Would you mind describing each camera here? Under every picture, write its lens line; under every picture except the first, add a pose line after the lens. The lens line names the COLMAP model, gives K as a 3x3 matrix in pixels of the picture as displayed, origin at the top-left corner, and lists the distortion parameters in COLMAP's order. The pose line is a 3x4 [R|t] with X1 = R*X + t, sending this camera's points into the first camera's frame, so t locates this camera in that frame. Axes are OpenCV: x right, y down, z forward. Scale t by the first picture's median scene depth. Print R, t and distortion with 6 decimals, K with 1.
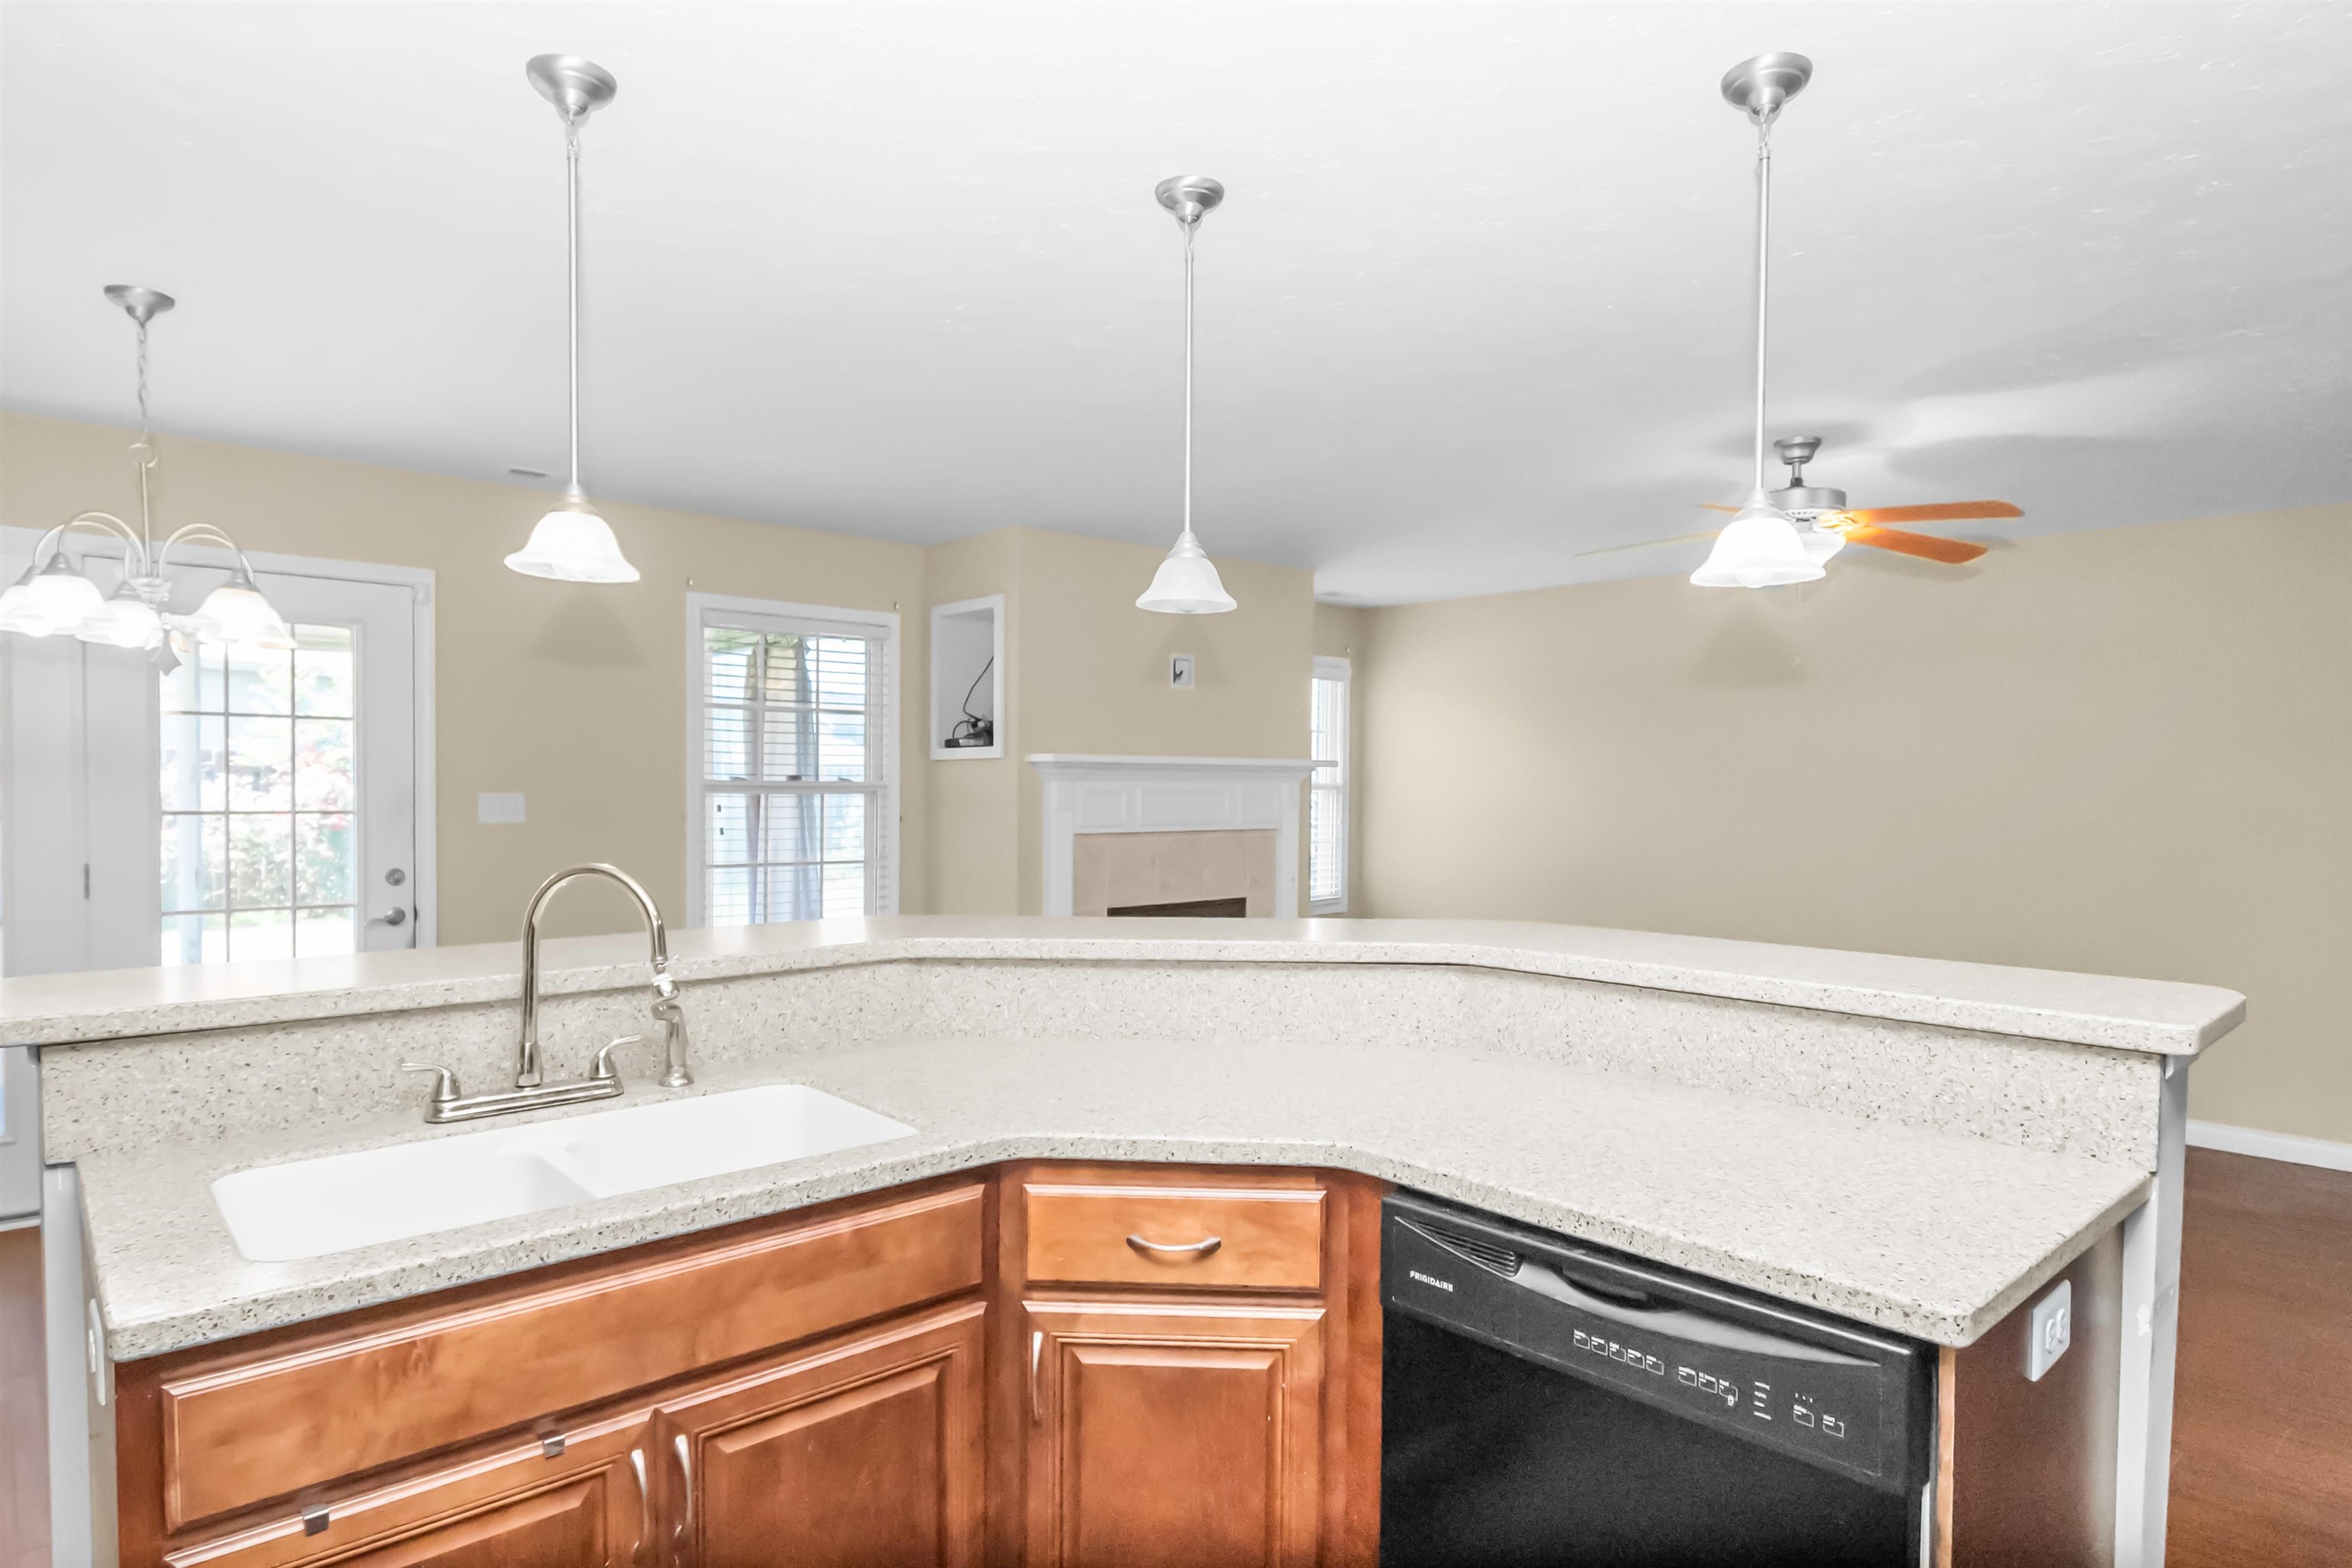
lens RADIAL K [[1293.4, 0, 1175.3], [0, 1293.4, 804.7], [0, 0, 1]] dist [-0.014315, -0.001094]
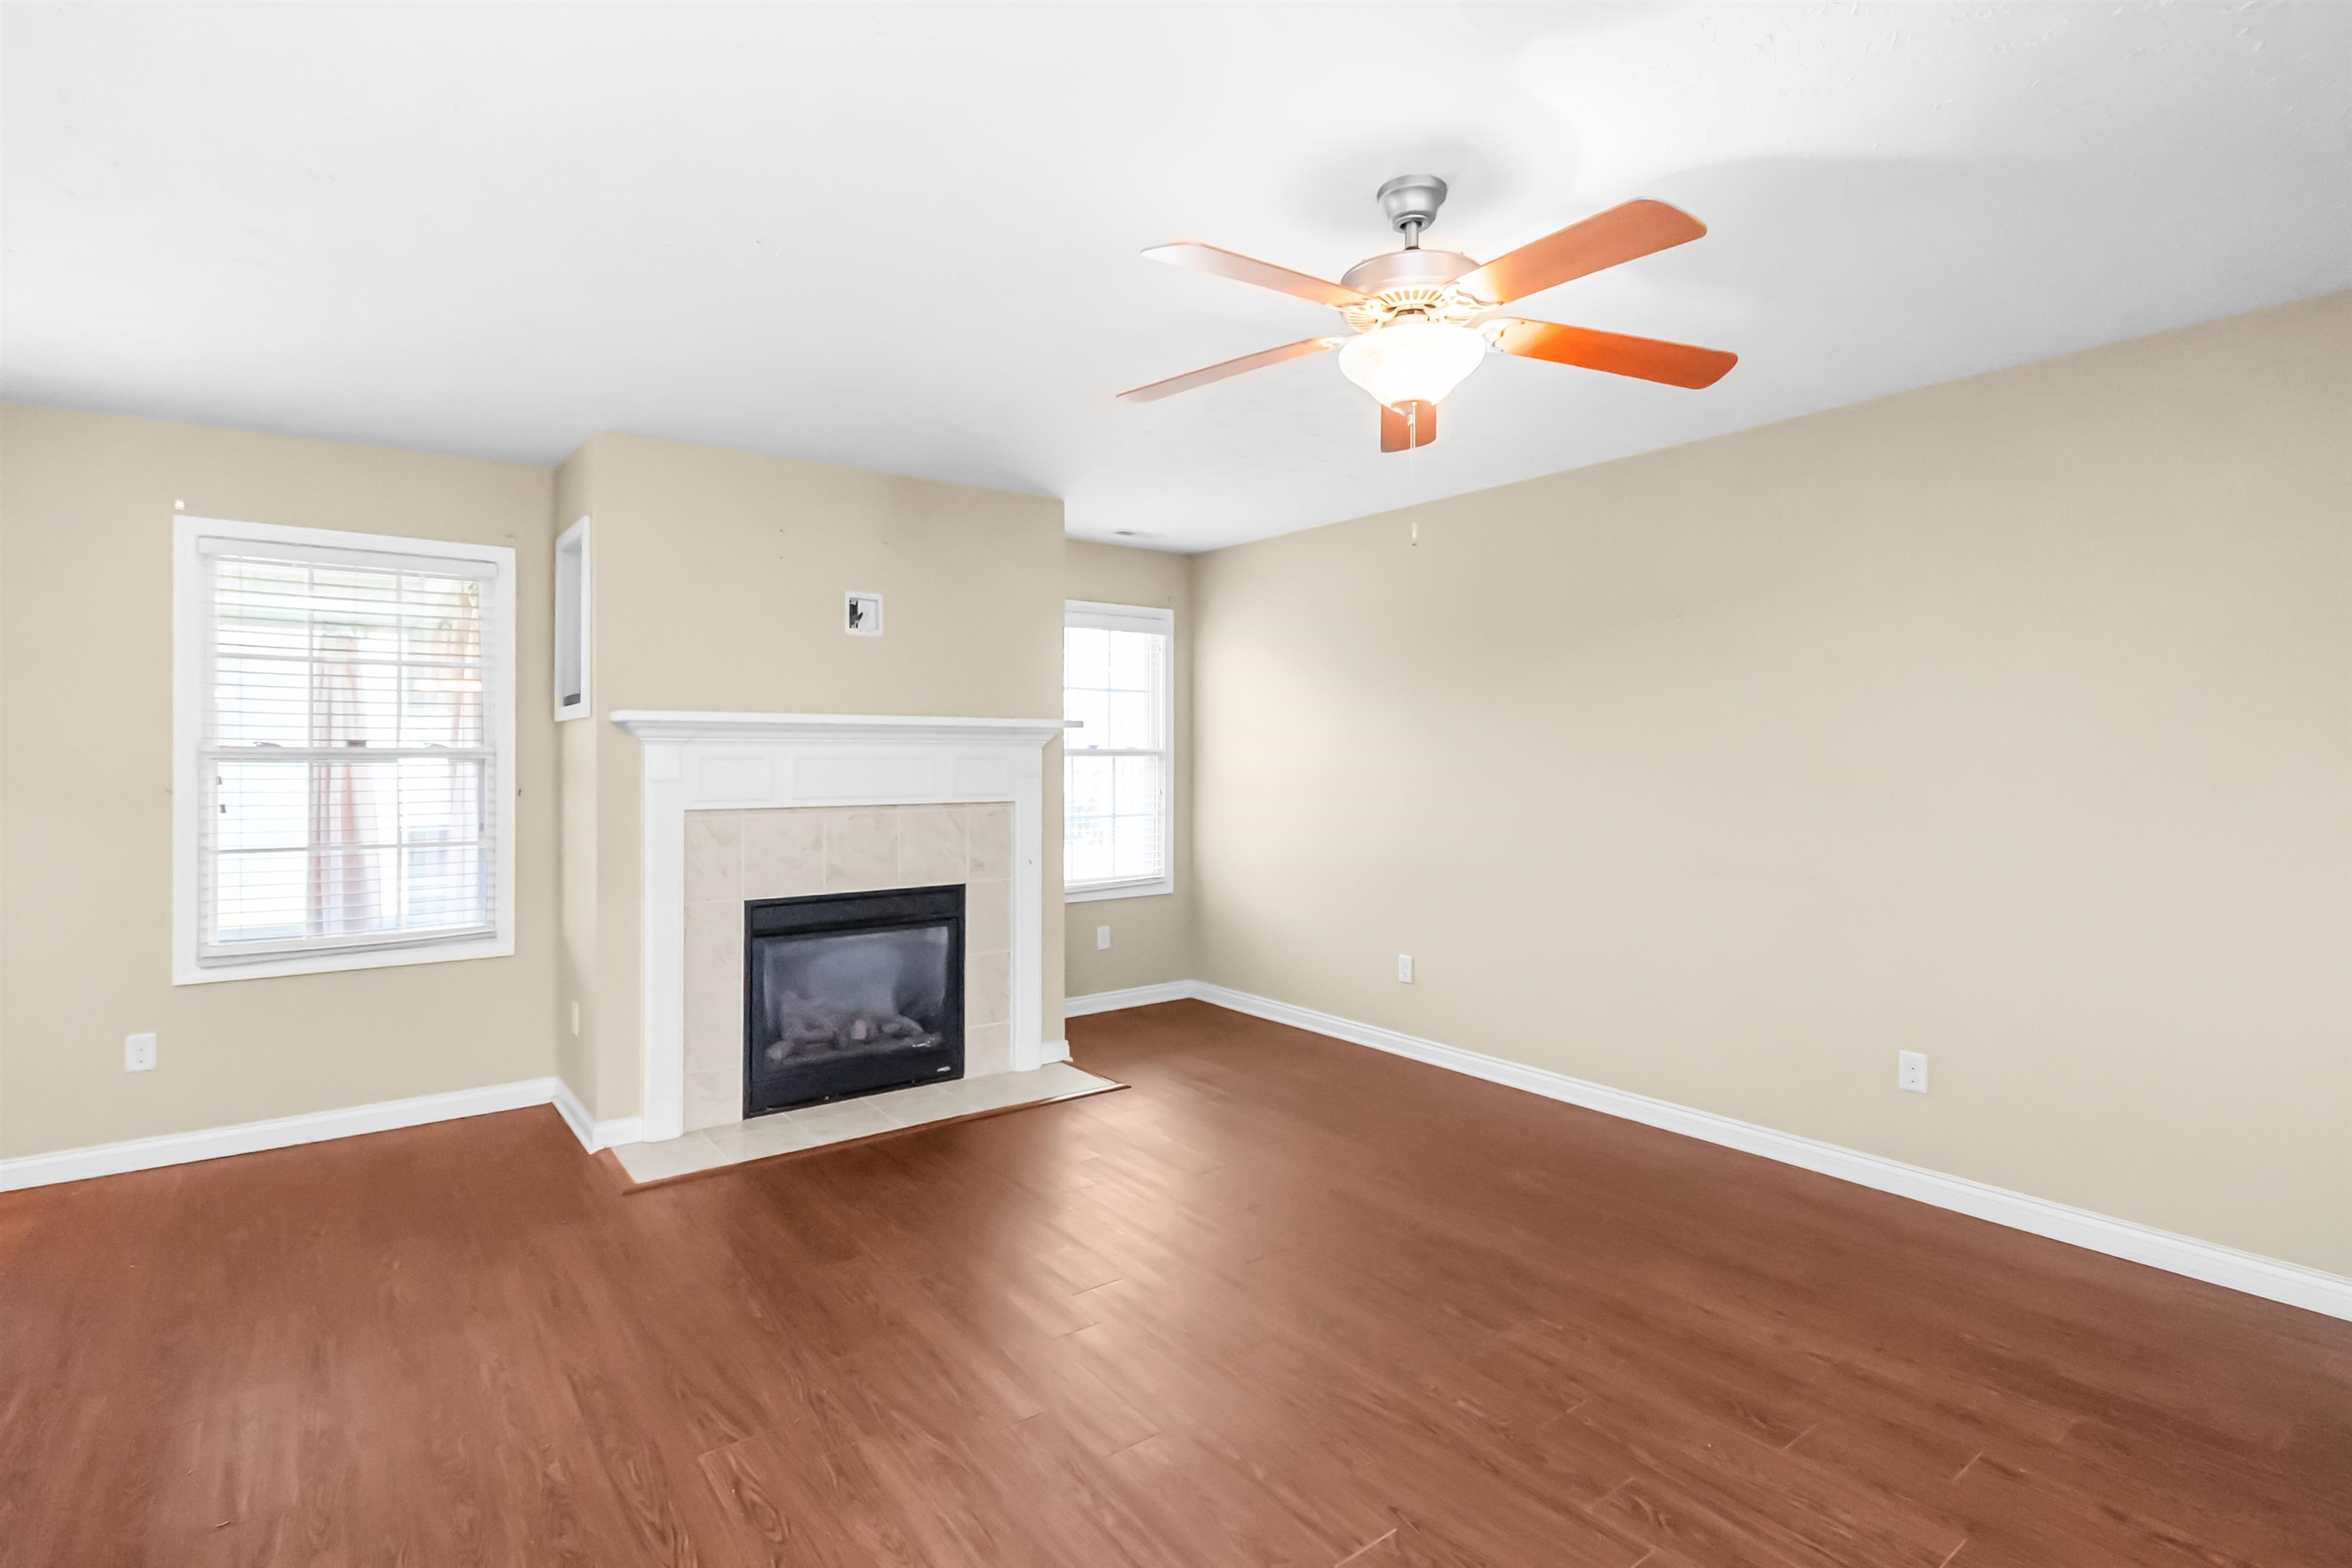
lens RADIAL K [[1124.8, 0, 1174.0], [0, 1124.8, 750.8], [0, 0, 1]] dist [-0.006039, -0.000481]
pose [[0.996808, -0.005476, -0.079654, 0.244868], [0.004042, 0.999827, -0.018154, -0.000713], [0.079740, 0.017775, 0.996657, 0.278321]]
